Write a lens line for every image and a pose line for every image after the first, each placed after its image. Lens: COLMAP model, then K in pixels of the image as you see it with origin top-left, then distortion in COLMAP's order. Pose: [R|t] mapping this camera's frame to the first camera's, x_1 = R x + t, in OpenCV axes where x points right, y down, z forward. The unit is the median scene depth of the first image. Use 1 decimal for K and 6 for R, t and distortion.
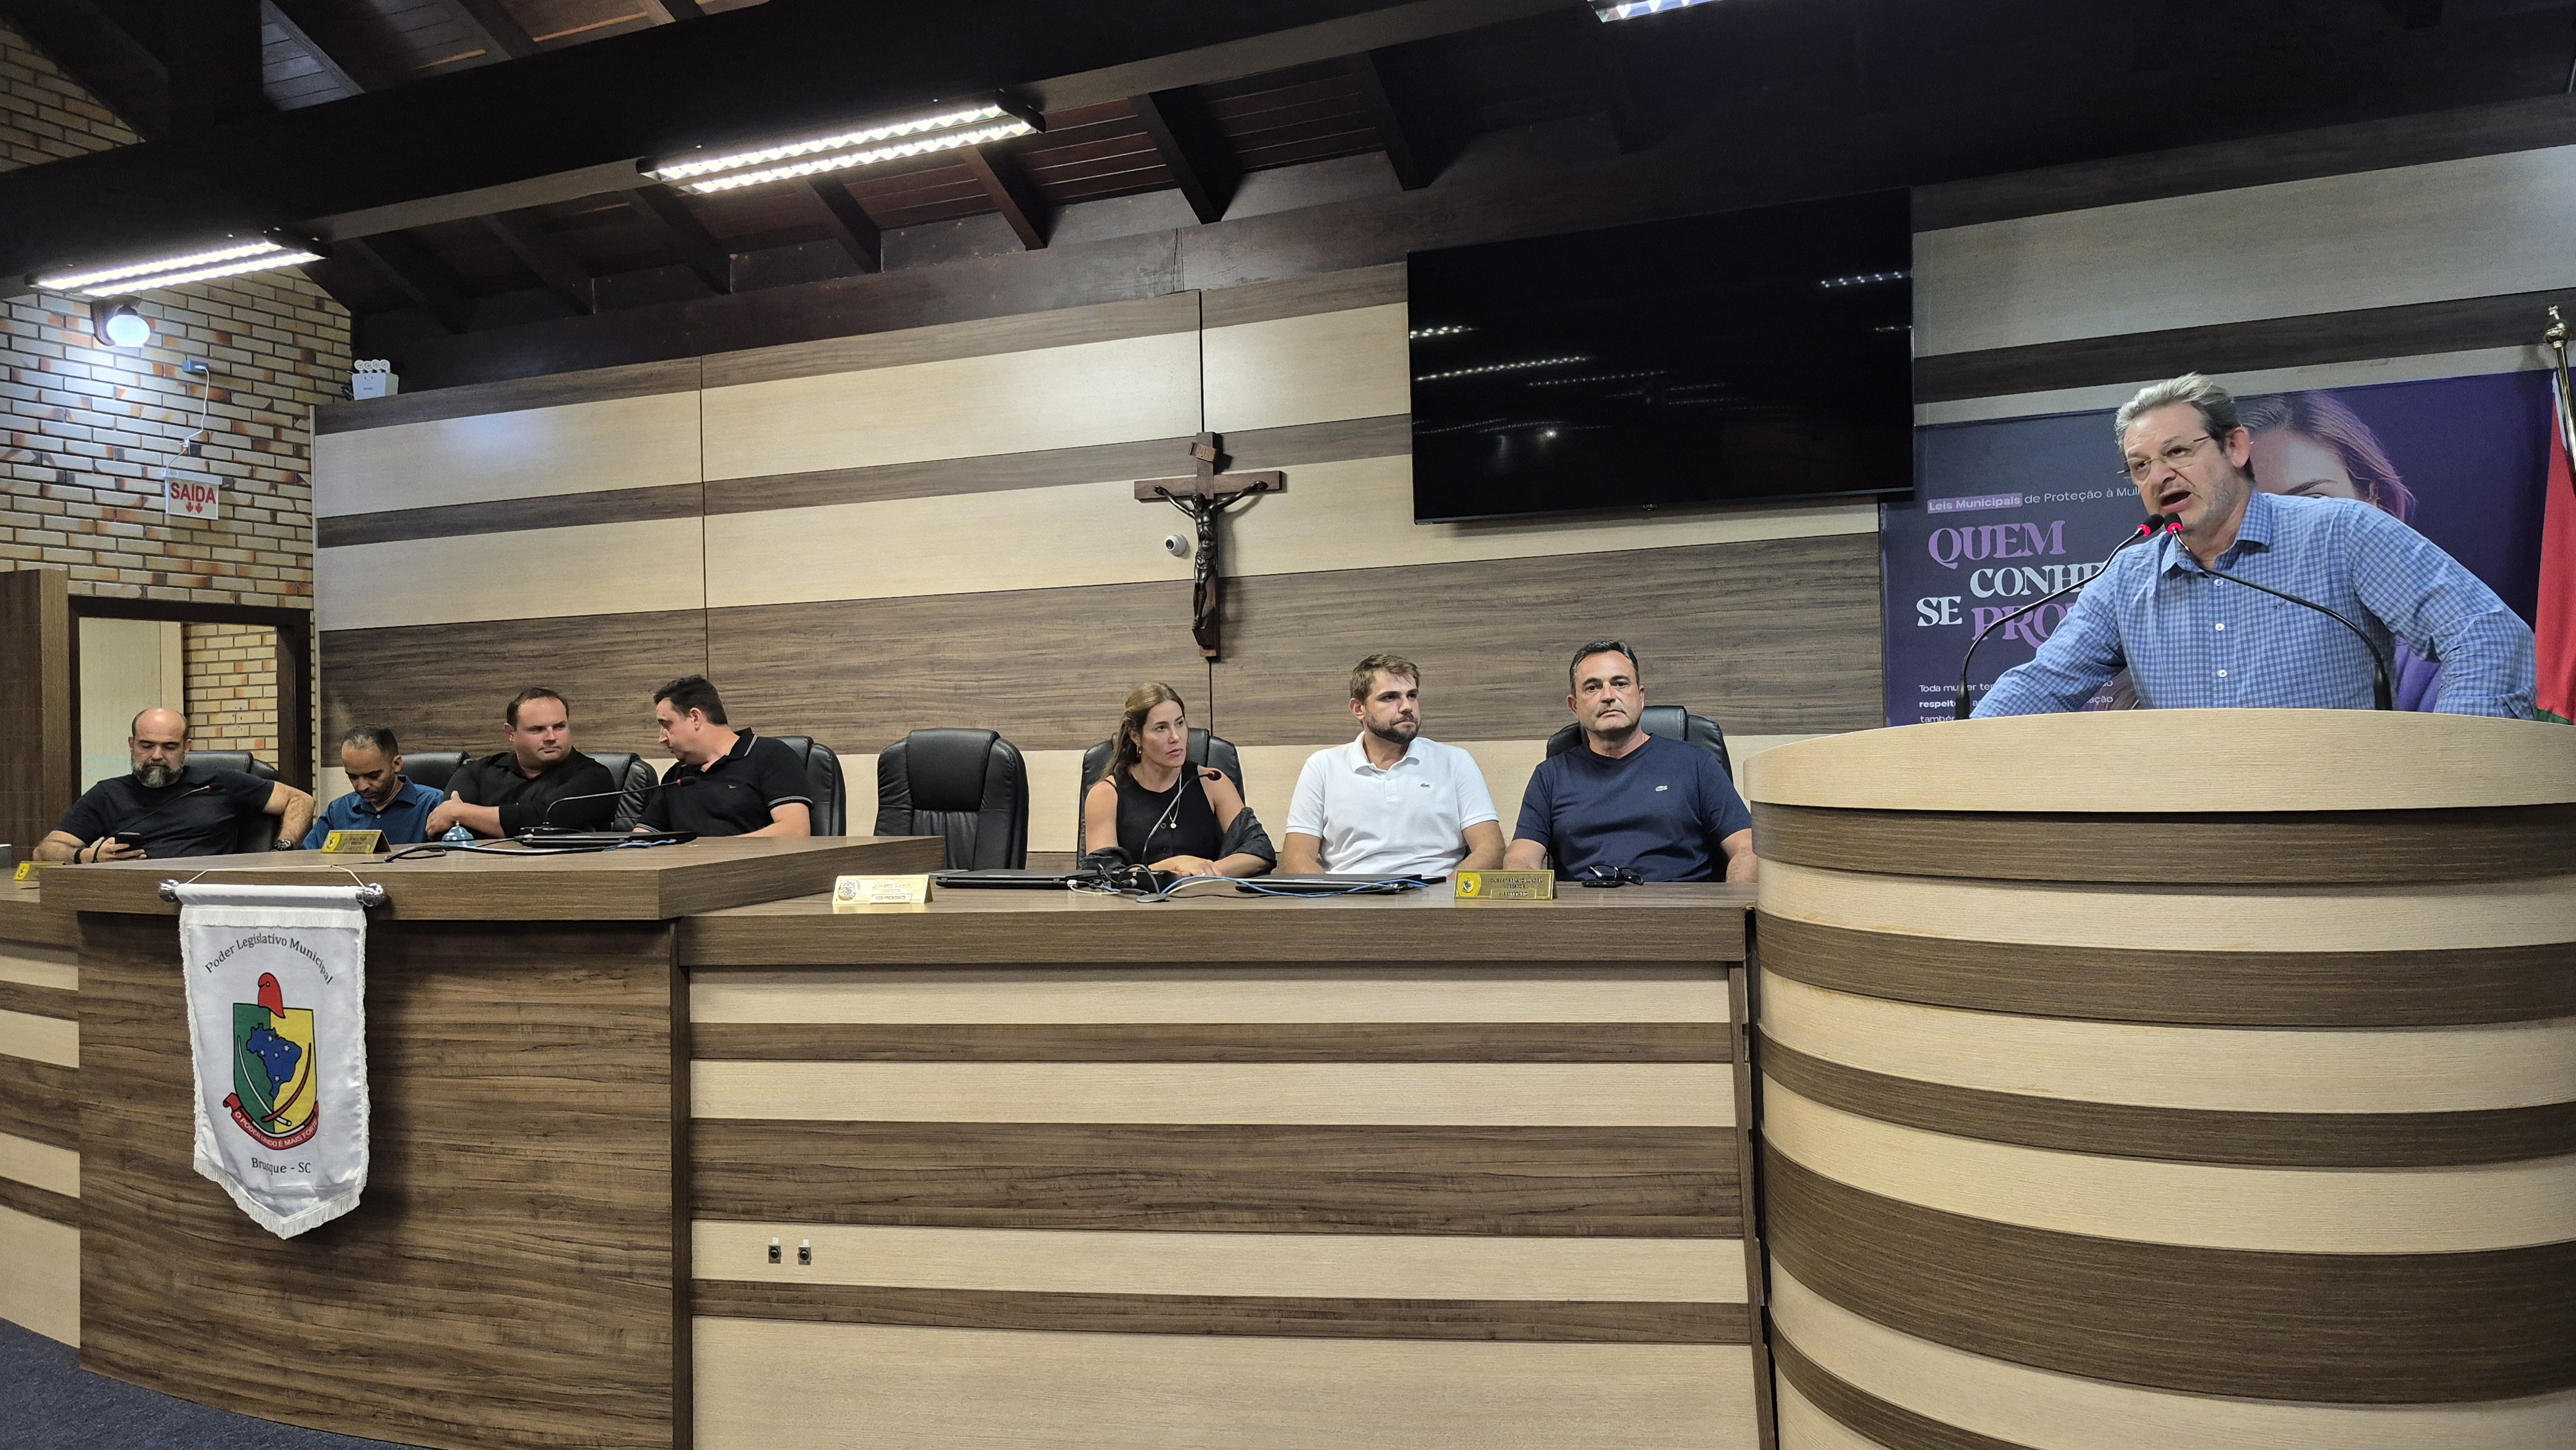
lens RADIAL K [[1793.5, 0, 1290.2], [0, 1793.5, 708.9], [0, 0, 1]] dist [0.121224, -0.180065]
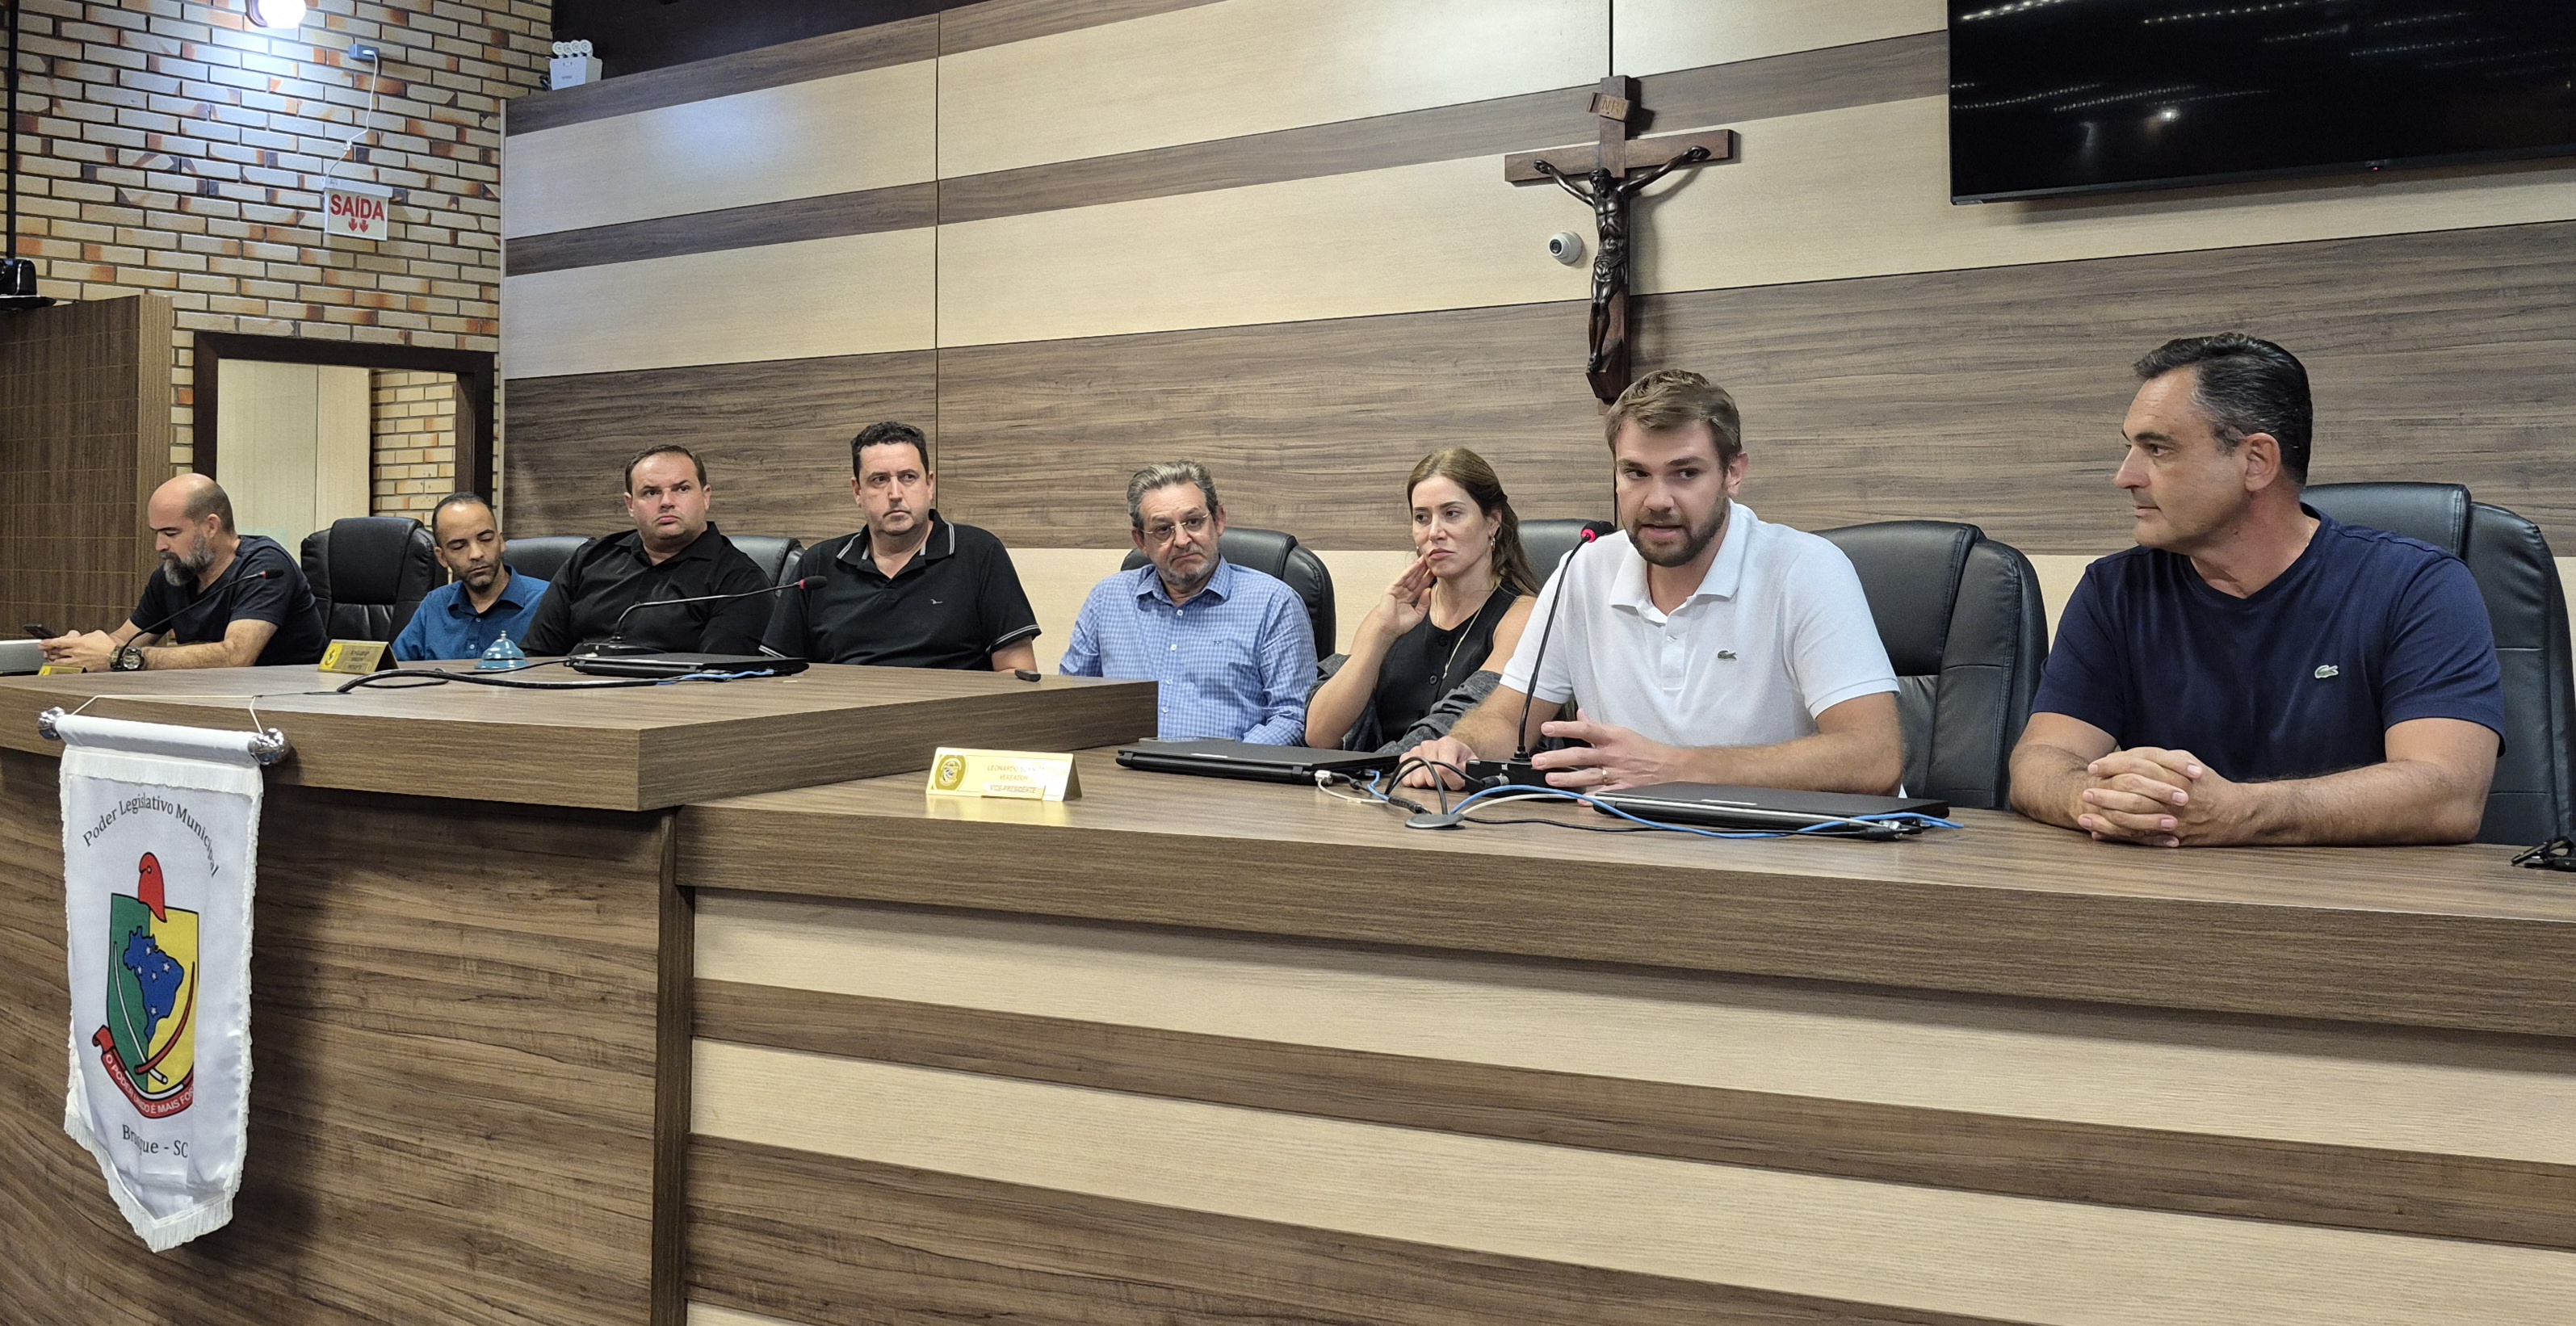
lens RADIAL K [[2230.5, 0, 1153.1], [0, 2230.5, 443.0], [0, 0, 1]] dist [0.143509, -0.242590]
pose [[0.962719, 0.011579, -0.270257, 0.017913], [-0.018114, 0.999600, -0.021700, 0.002532], [0.269897, 0.025787, 0.962544, 0.190567]]
